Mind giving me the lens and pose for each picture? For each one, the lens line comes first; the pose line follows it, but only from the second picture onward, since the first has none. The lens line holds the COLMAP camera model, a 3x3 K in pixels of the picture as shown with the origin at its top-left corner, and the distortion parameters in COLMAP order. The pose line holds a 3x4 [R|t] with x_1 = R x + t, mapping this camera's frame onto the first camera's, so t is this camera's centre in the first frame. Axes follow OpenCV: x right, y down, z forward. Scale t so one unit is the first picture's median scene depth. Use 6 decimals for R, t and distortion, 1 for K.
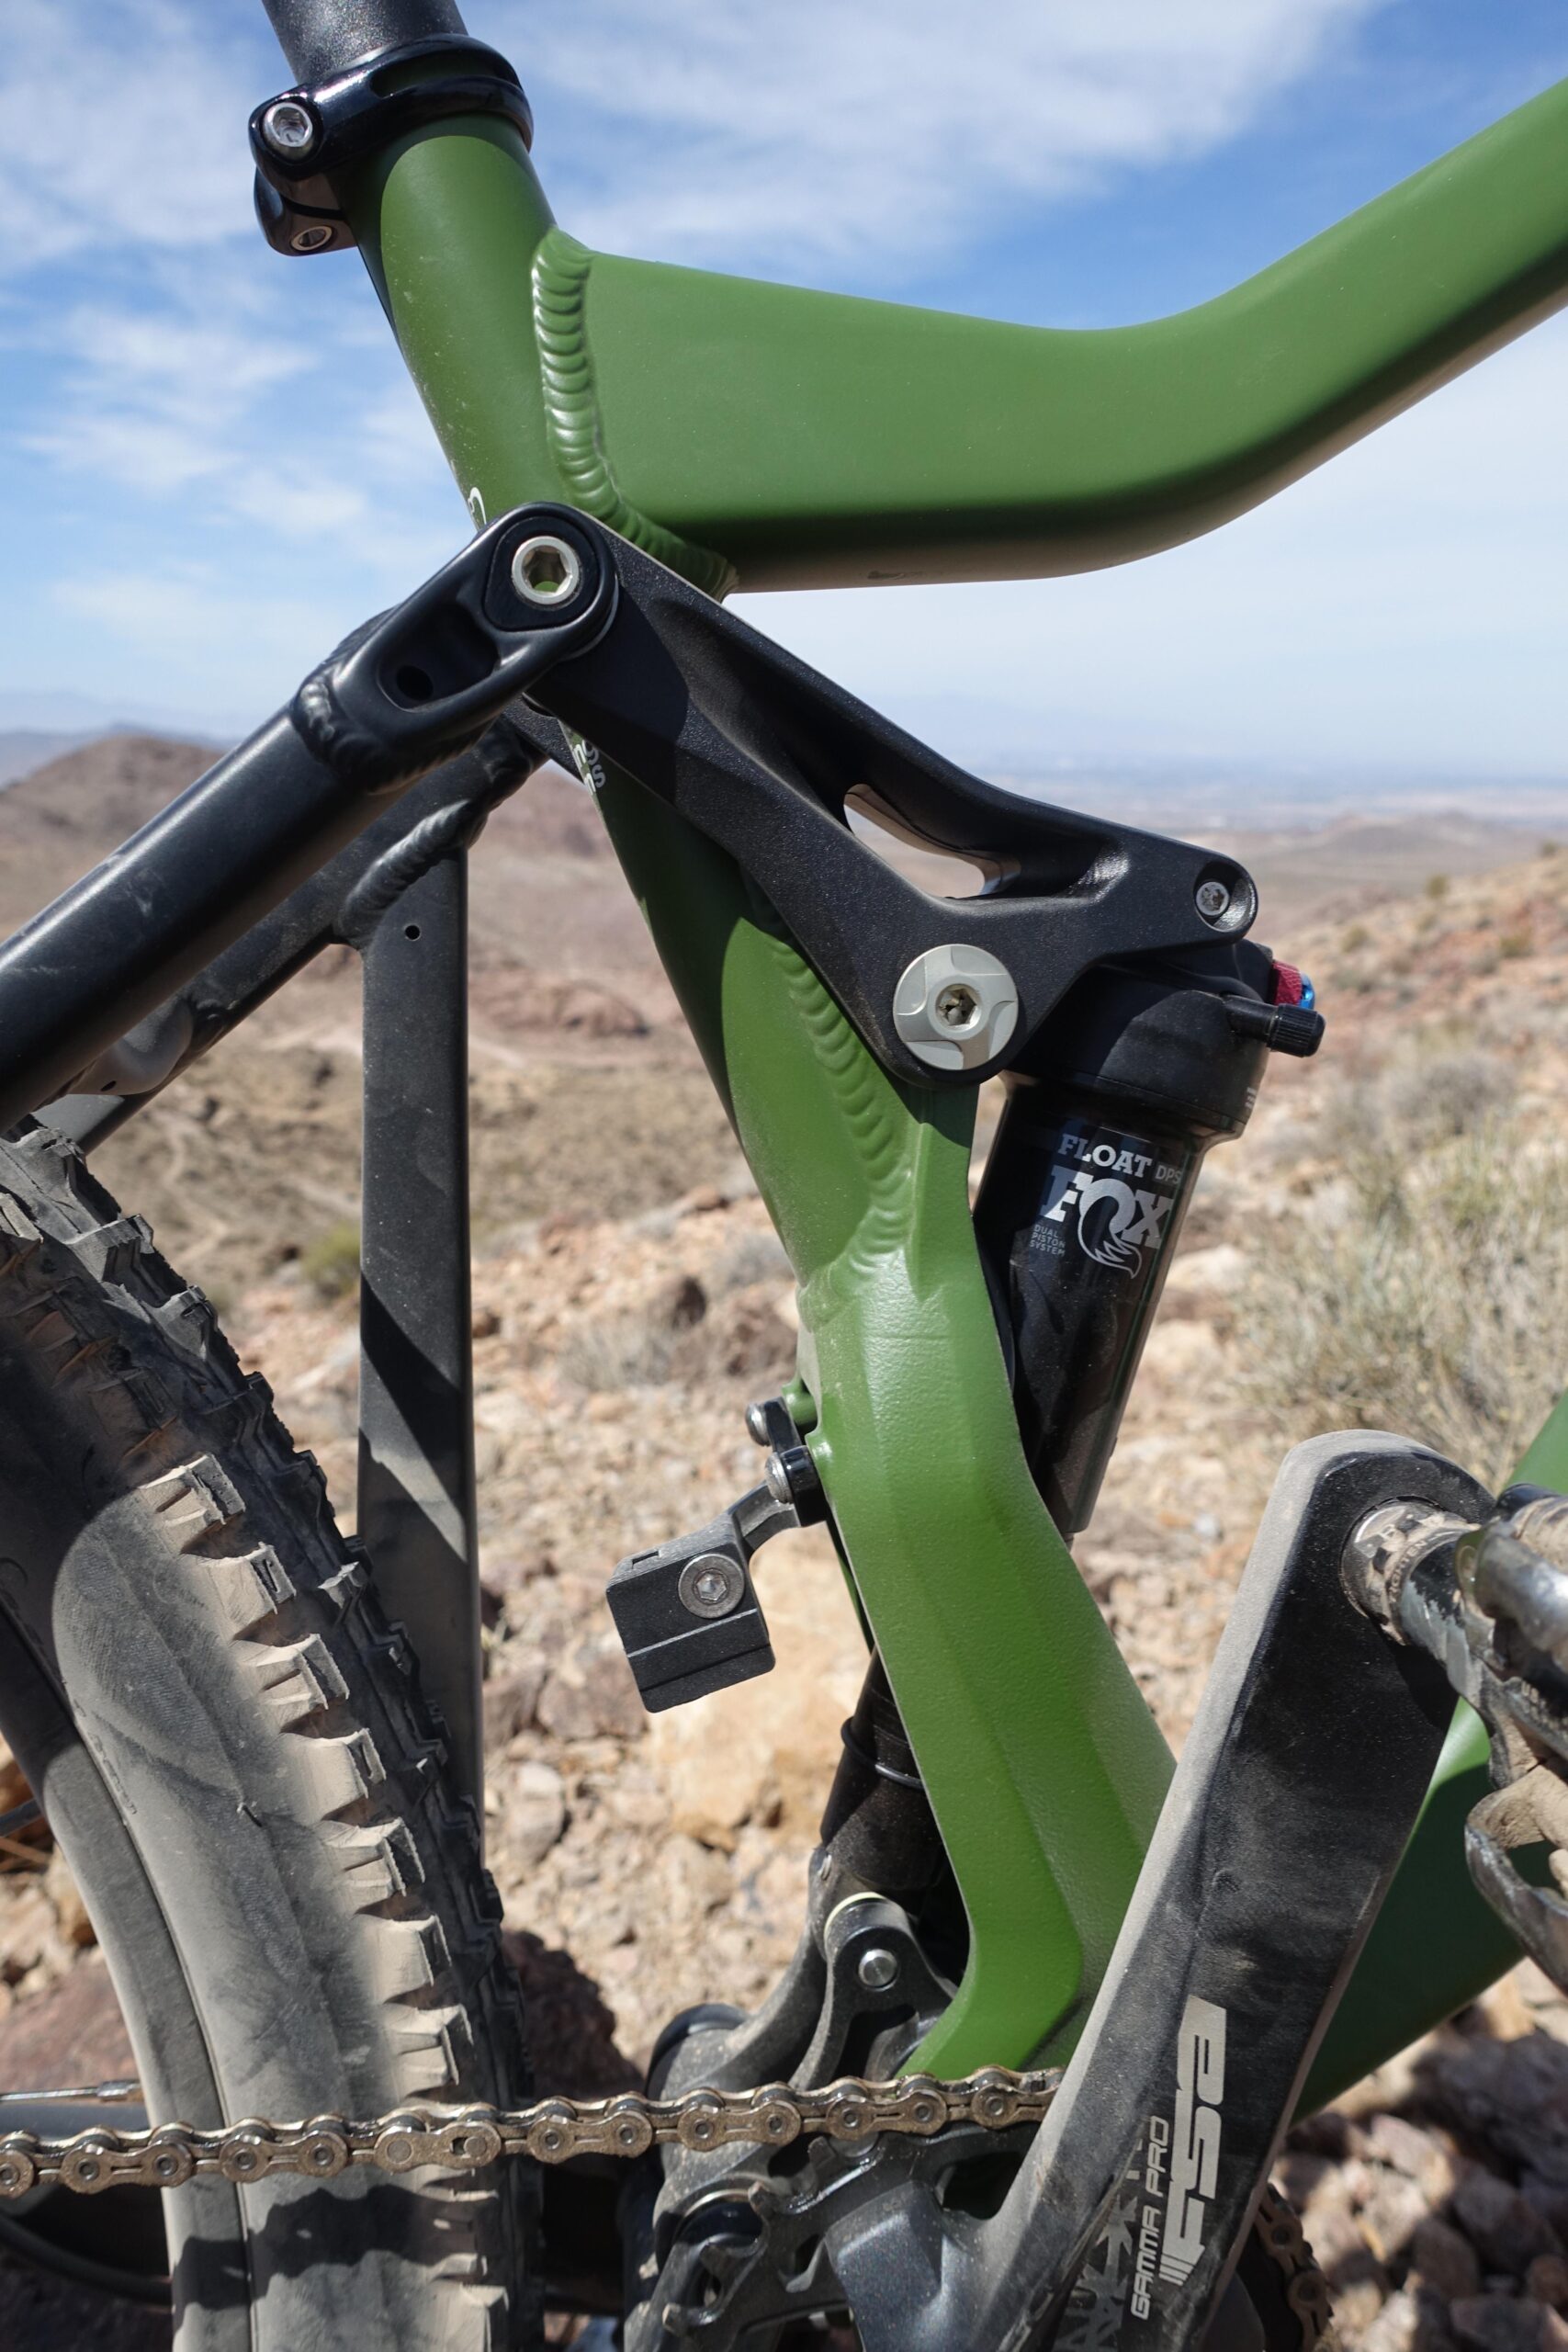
lens RADIAL K [[1641.8, 0, 776.9], [0, 1641.8, 1146.2], [0, 0, 1]] dist [0.020384, -0.013685]
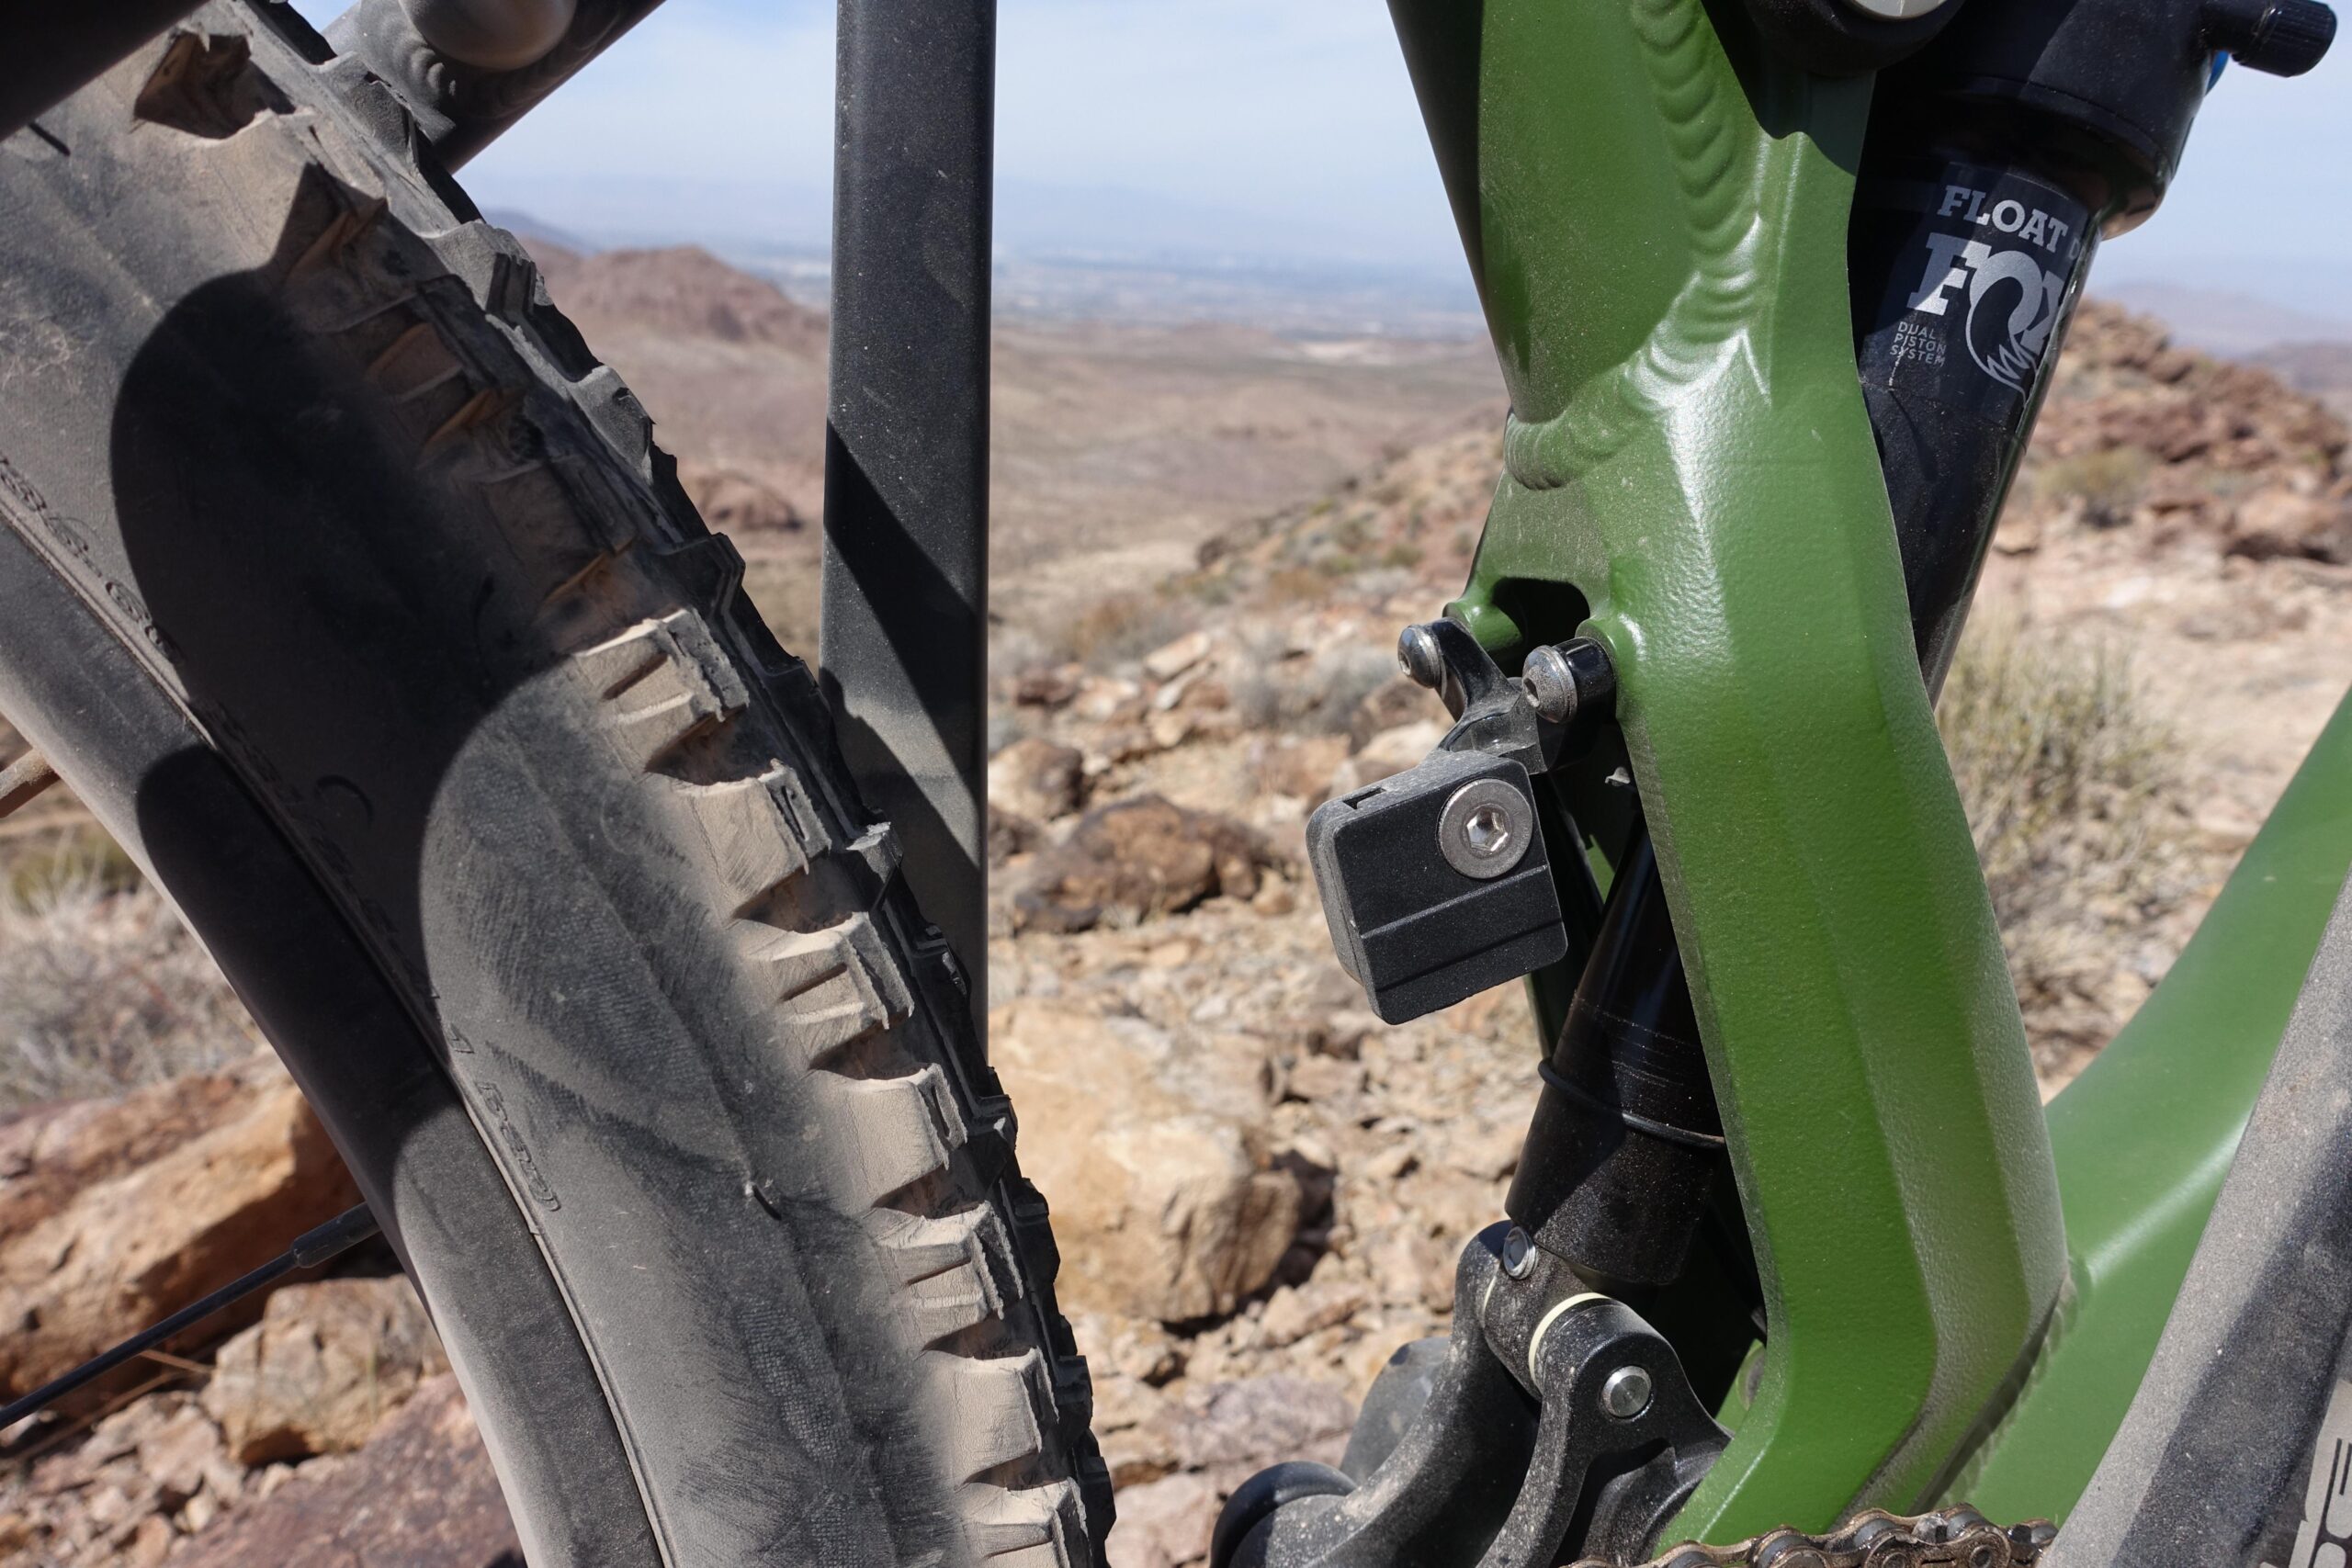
lens RADIAL K [[1641.8, 0, 1187.9], [0, 1641.8, 762.8], [0, 0, 1]] dist [0.020384, -0.013685]
pose [[0.988043, -0.001578, 0.154168, -0.245383], [-0.009123, 0.997597, 0.068677, 0.189832], [-0.153906, -0.069262, 0.985655, 0.364894]]
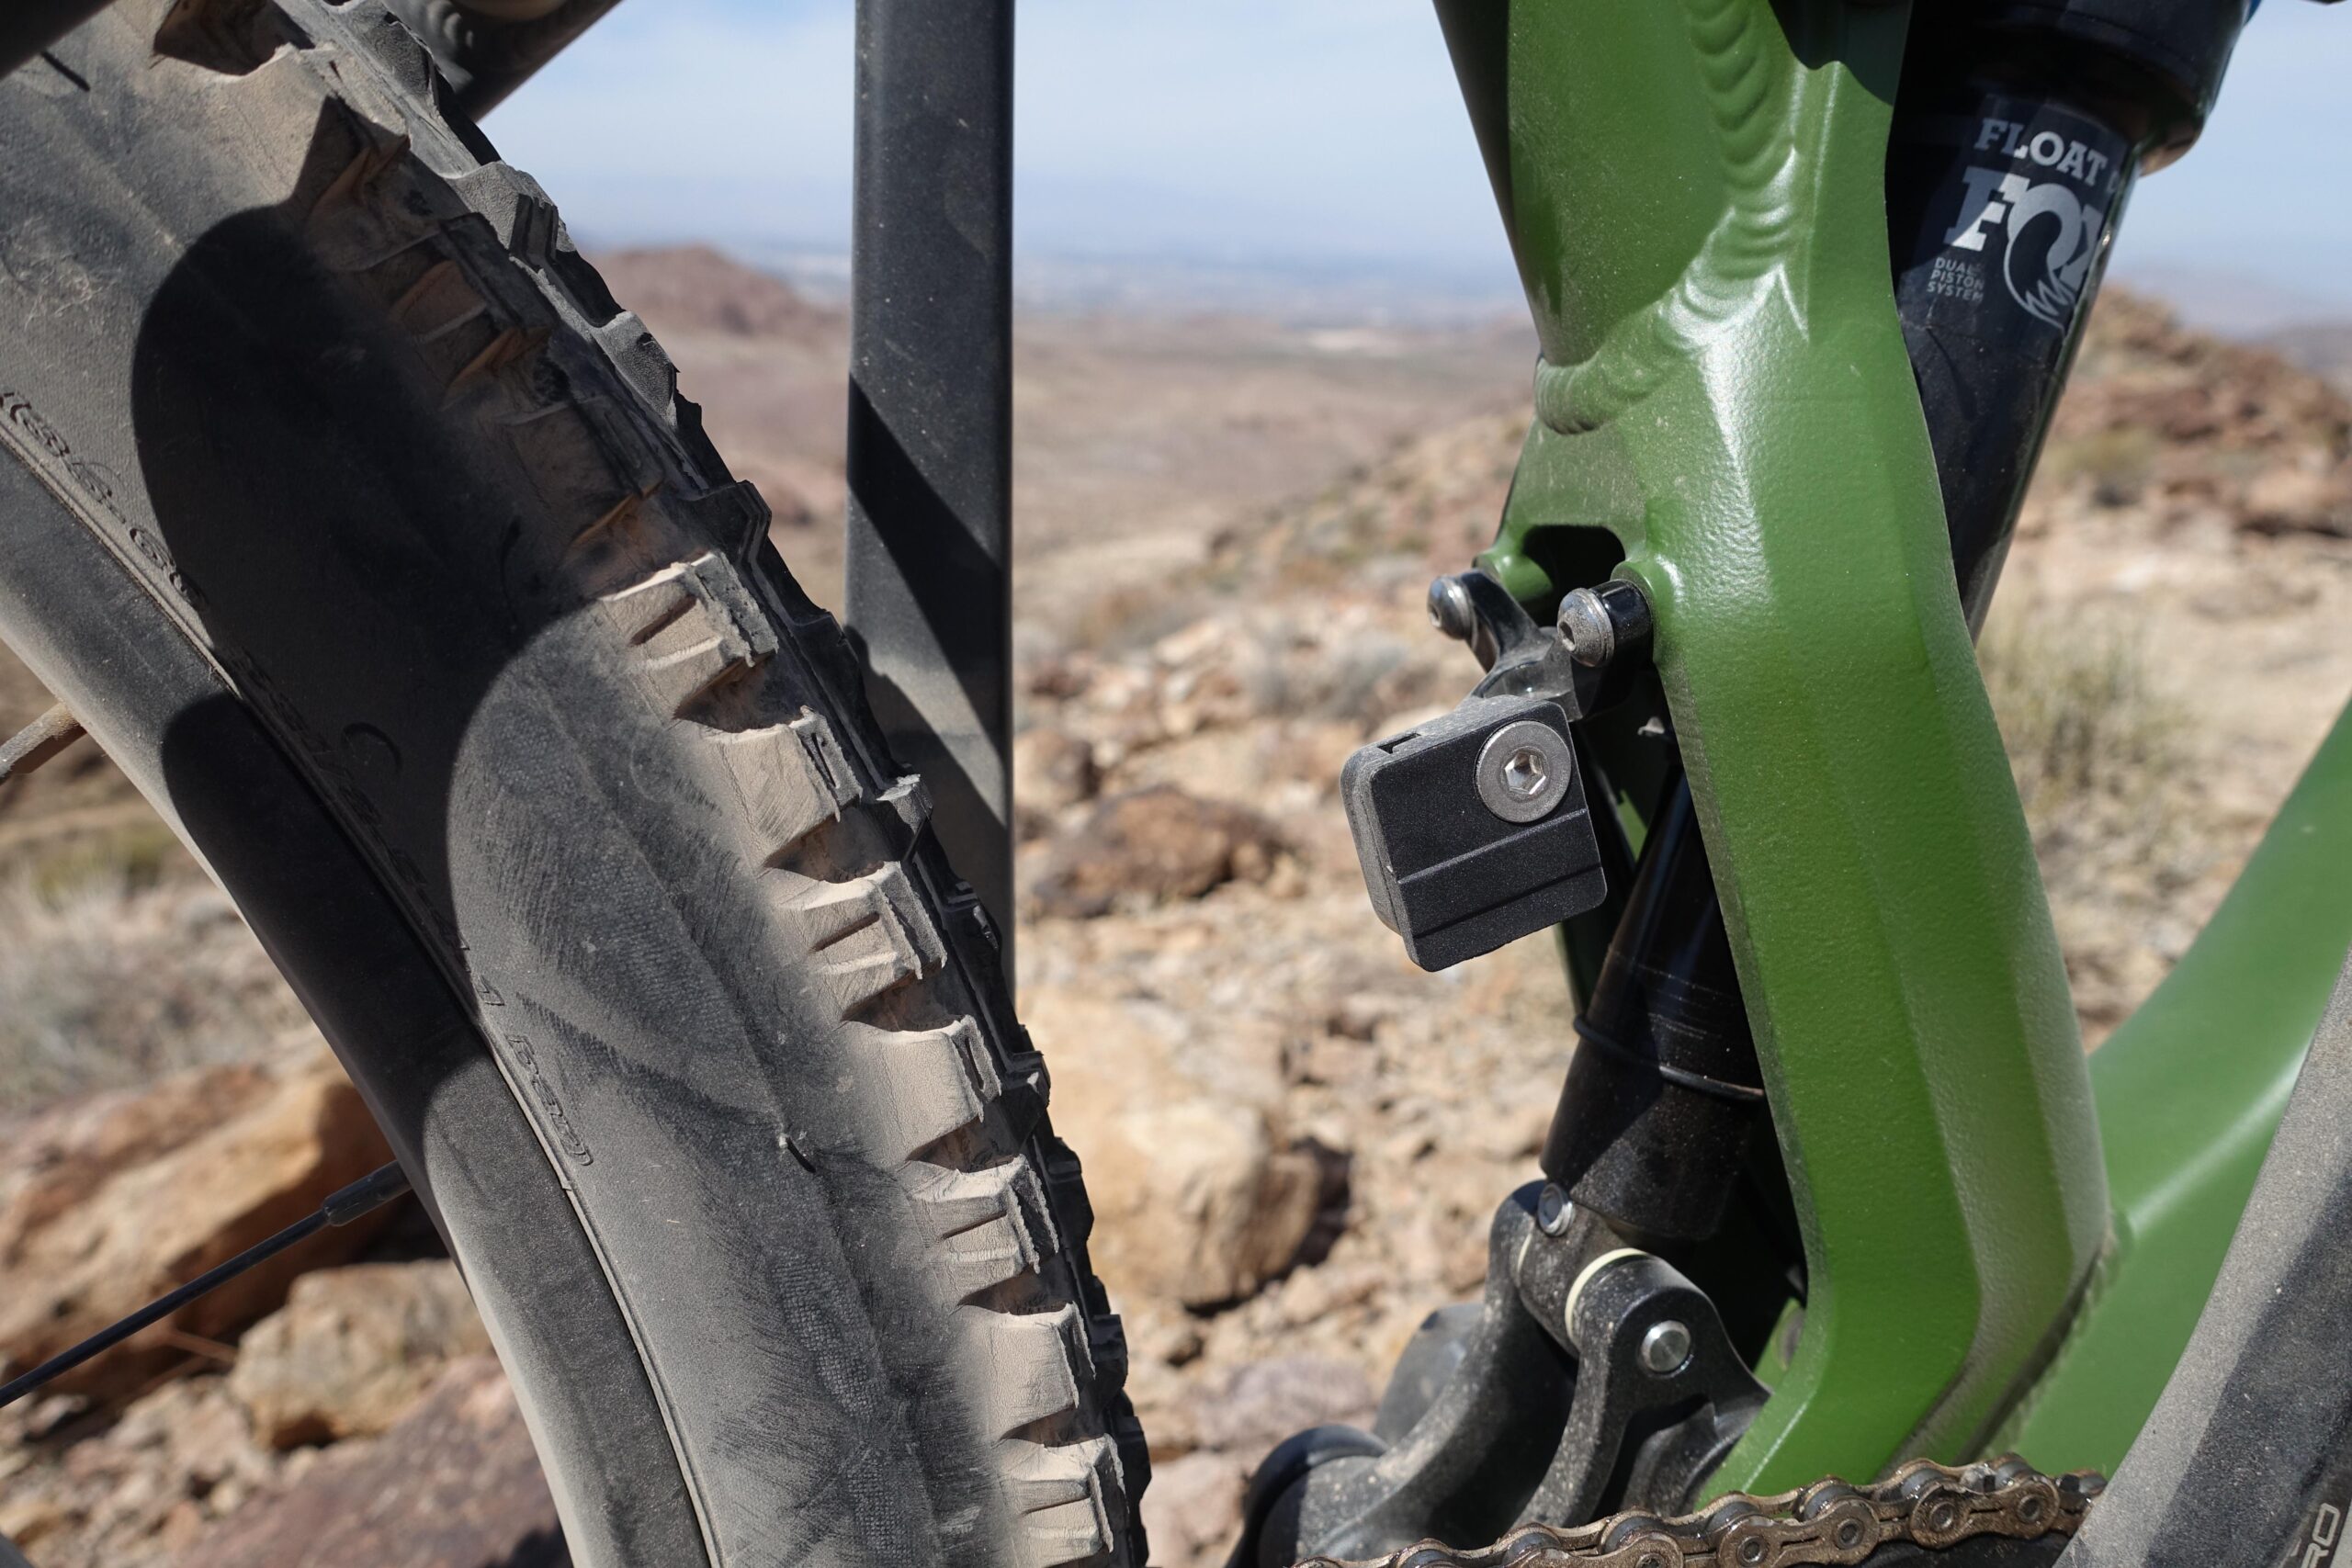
lens RADIAL K [[1641.8, 0, 1188.0], [0, 1641.8, 761.0], [0, 0, 1]] dist [0.020384, -0.013685]
pose [[0.988960, -0.012066, 0.147693, -0.252473], [0.001178, 0.997288, 0.073586, 0.206722], [-0.148181, -0.072600, 0.986292, 0.372163]]
